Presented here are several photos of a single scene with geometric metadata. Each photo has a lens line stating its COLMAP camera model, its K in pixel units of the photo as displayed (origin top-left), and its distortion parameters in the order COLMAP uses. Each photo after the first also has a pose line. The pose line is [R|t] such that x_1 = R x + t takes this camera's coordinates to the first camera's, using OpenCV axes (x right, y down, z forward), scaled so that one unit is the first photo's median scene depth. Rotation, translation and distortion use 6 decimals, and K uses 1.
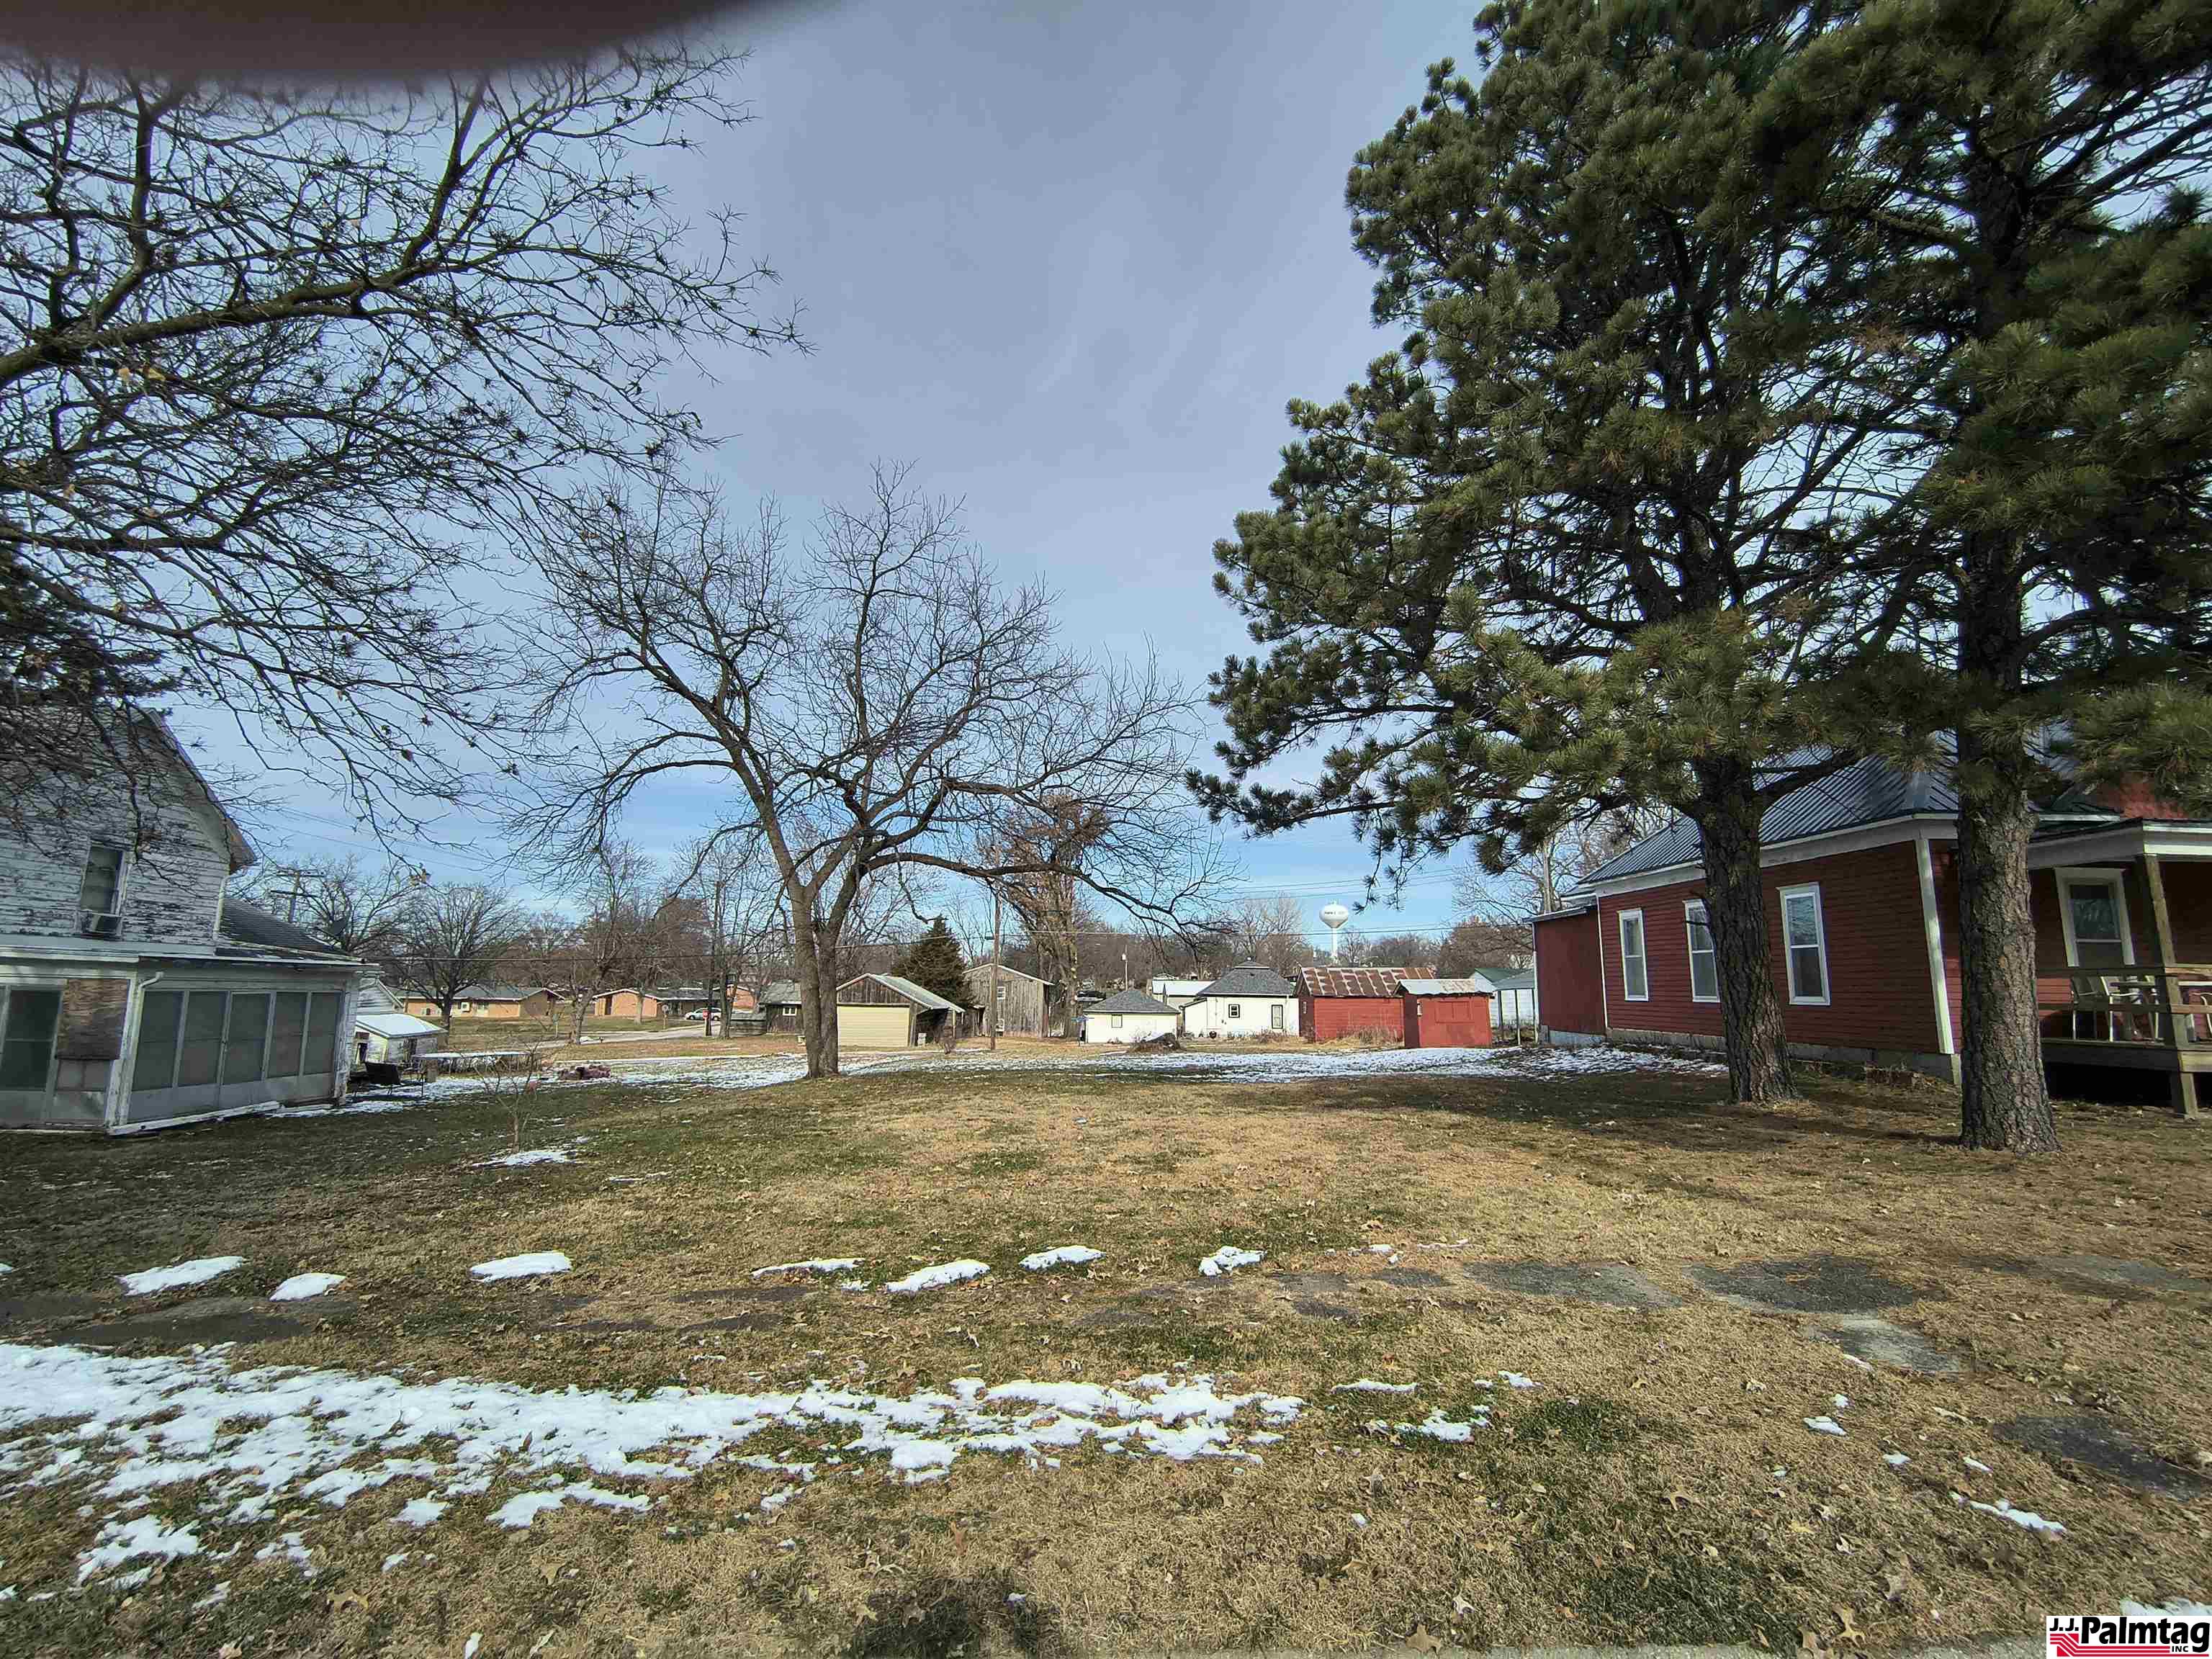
lens RADIAL K [[1029.9, 0, 1105.4], [0, 1029.9, 822.5], [0, 0, 1]] dist [-0.005976, 0.000843]
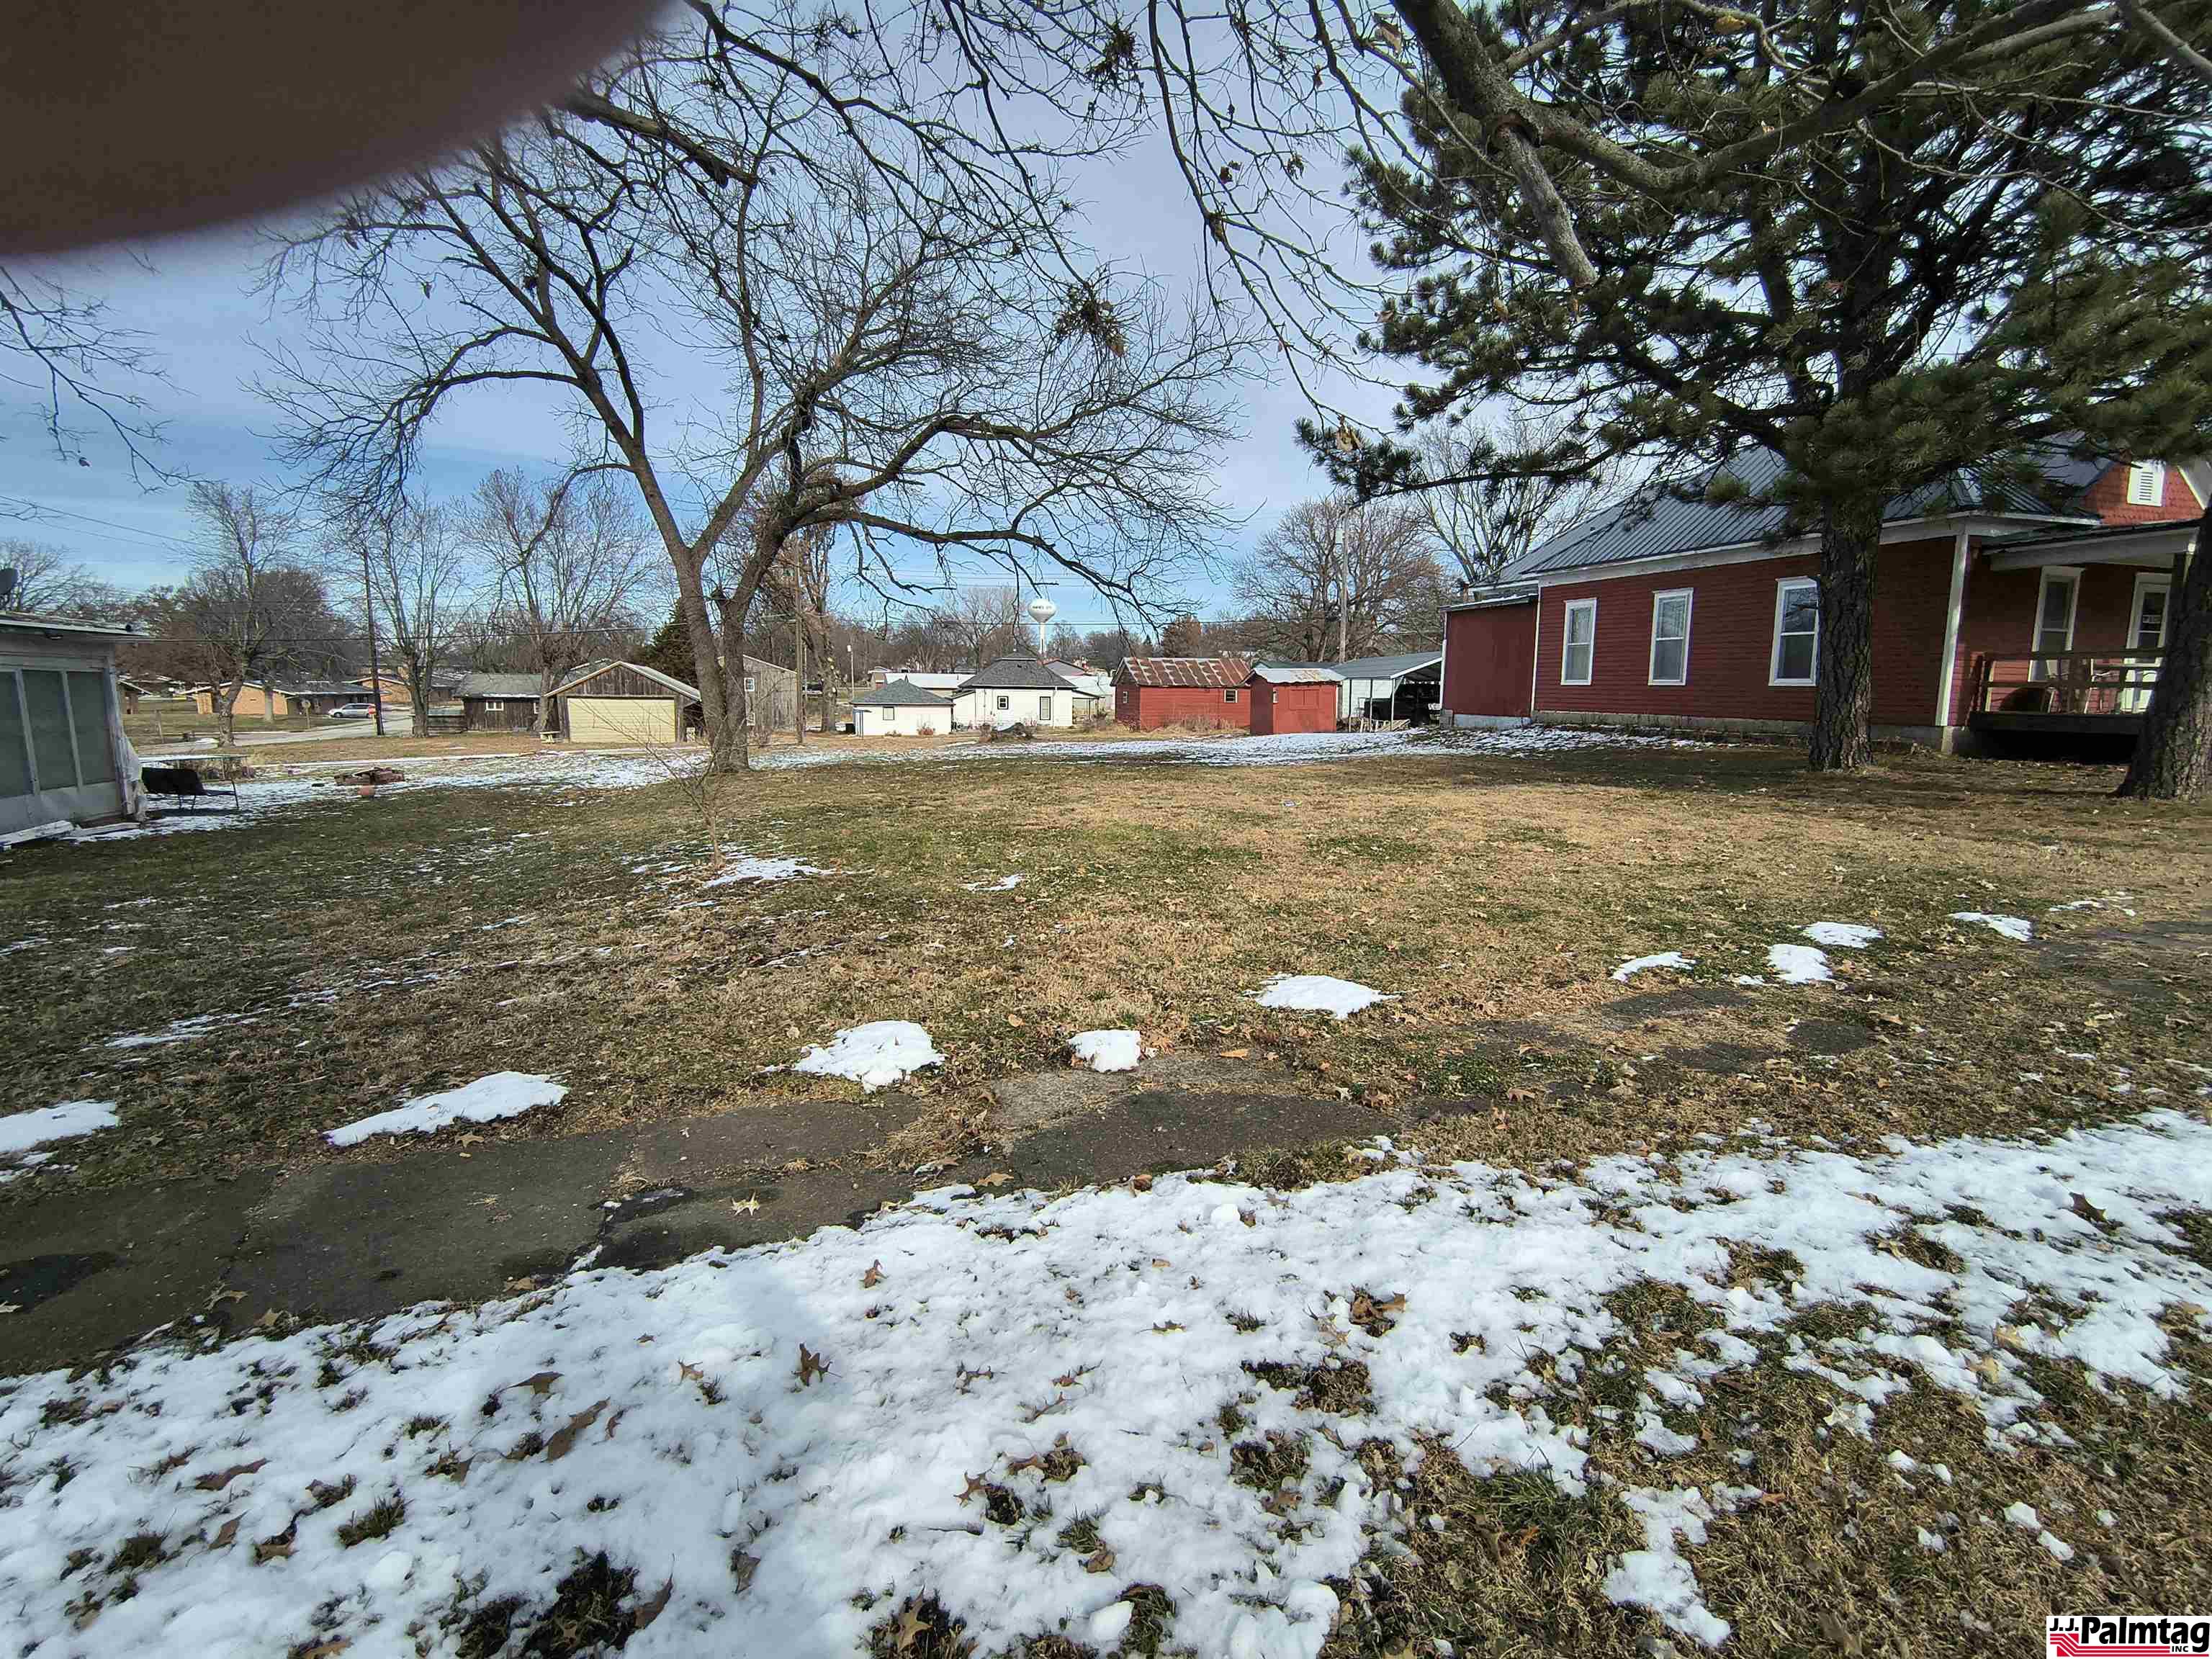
lens RADIAL K [[1029.9, 0, 1105.4], [0, 1029.9, 822.5], [0, 0, 1]] dist [-0.005976, 0.000843]
pose [[0.956670, -0.037805, 0.288709, -0.240951], [-0.047560, 0.957931, 0.283032, 0.025759], [-0.287263, -0.284499, 0.914626, 0.098616]]
